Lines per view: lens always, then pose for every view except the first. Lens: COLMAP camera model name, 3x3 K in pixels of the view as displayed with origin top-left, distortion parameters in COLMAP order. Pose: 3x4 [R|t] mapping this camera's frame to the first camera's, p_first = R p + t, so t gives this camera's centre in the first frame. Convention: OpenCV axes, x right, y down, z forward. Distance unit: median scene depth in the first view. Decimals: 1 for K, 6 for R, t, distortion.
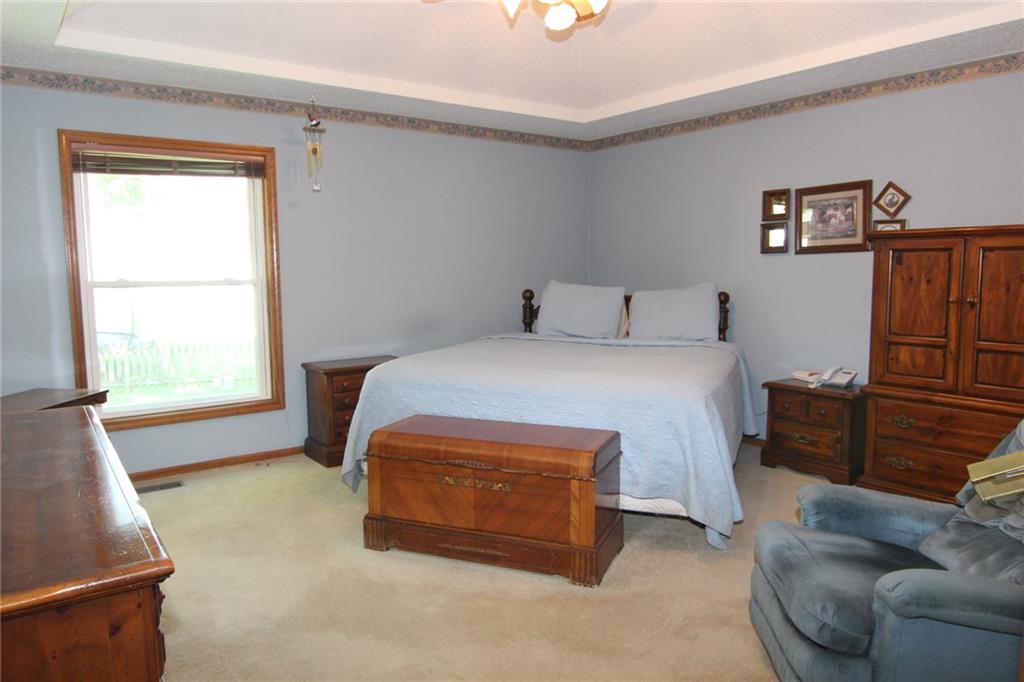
lens RADIAL K [[704.7, 0, 511.8], [0, 704.7, 339.4], [0, 0, 1]] dist [0.008845, -0.025339]
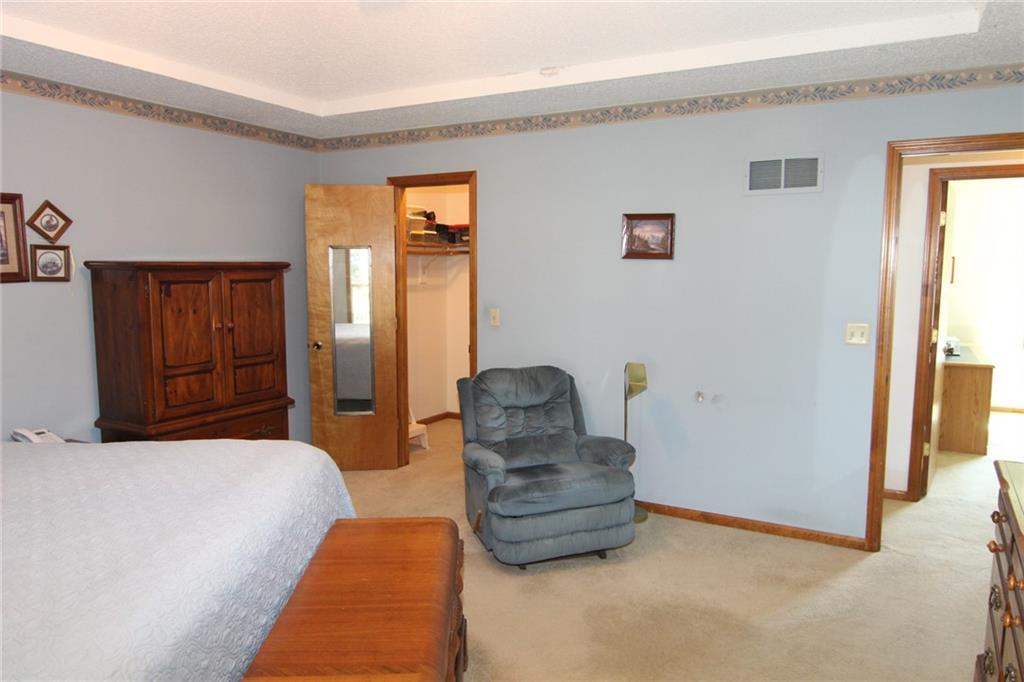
lens RADIAL K [[704.7, 0, 511.9], [0, 704.7, 343.7], [0, 0, 1]] dist [0.008845, -0.025339]
pose [[-0.407000, -0.093436, 0.908637, -0.547083], [0.097038, 0.984702, 0.144723, -0.137499], [-0.908259, 0.147074, -0.391708, 0.956707]]
